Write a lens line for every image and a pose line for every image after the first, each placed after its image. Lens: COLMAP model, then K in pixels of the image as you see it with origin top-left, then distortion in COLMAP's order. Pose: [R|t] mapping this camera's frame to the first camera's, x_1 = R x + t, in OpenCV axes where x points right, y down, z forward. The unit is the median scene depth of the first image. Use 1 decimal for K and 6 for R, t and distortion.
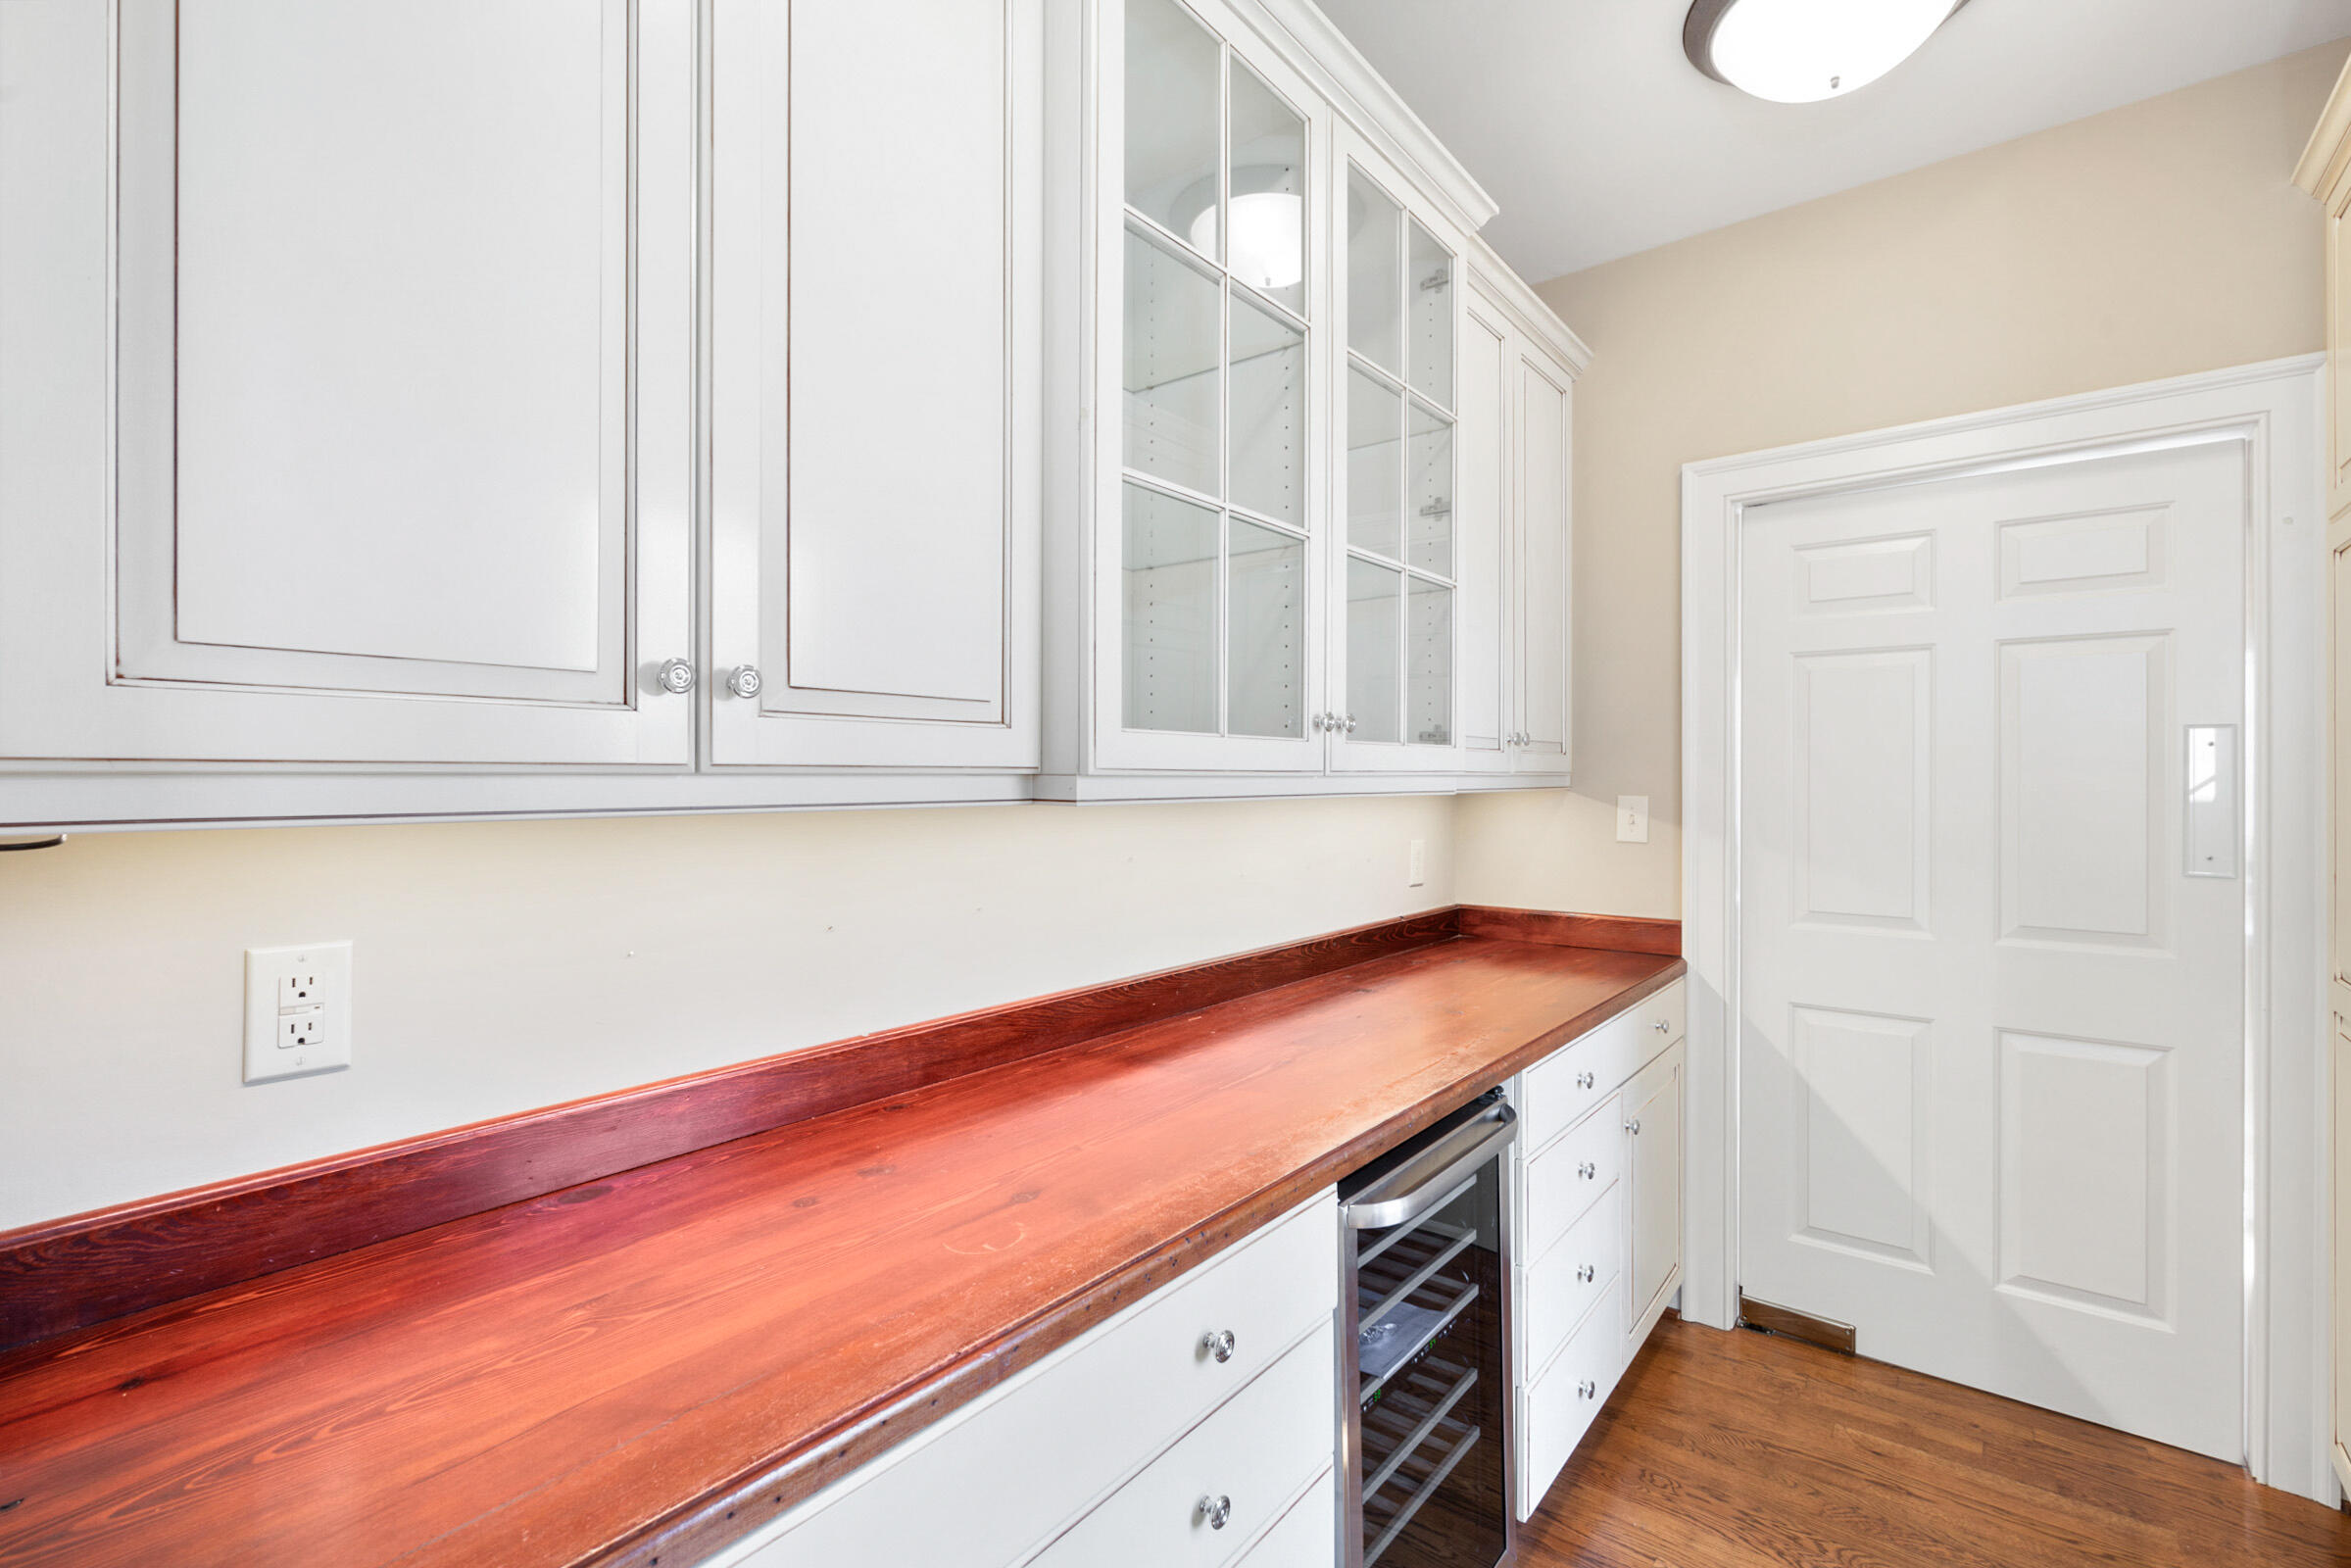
lens RADIAL K [[1043.5, 0, 1175.5], [0, 1043.5, 784.0], [0, 0, 1]] dist [0.001097, 0.000046]
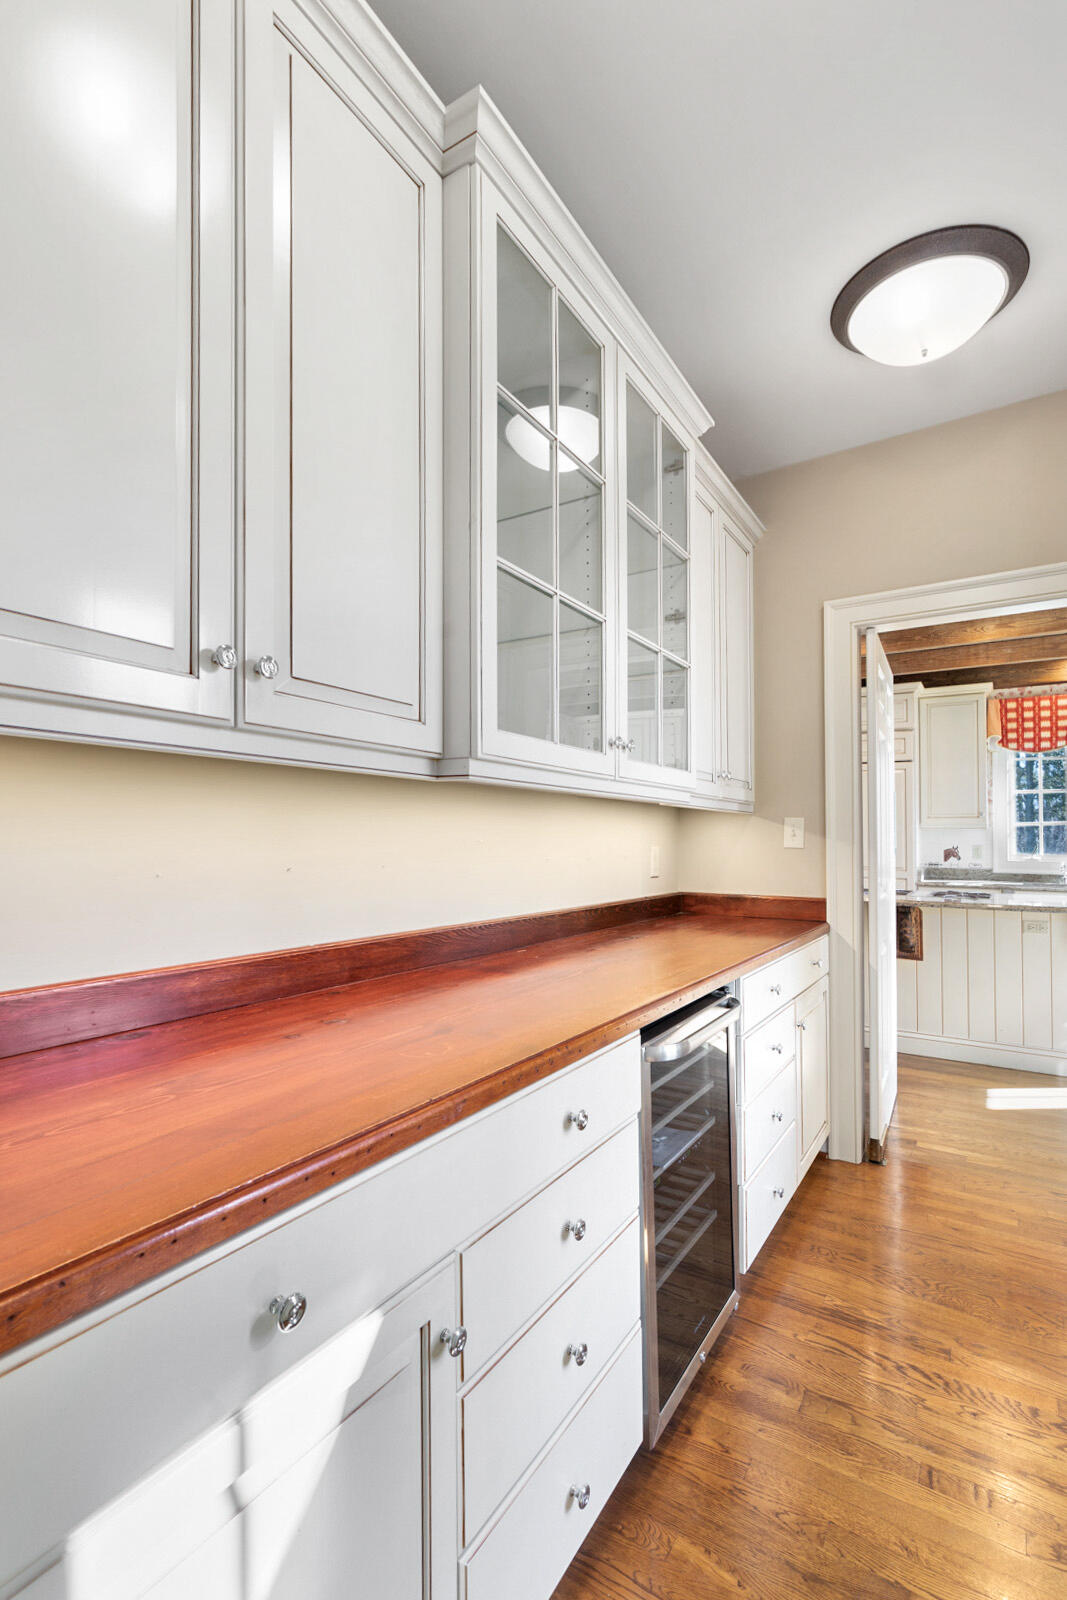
lens RADIAL K [[731.3, 0, 533.4], [0, 731.3, 832.7], [0, 0, 1]] dist [0.000598, 0.000264]
pose [[0.994742, 0.003191, 0.102363, -0.081222], [-0.001712, 0.999893, -0.014534, 0.083685], [-0.102399, 0.014283, 0.994641, -0.033102]]
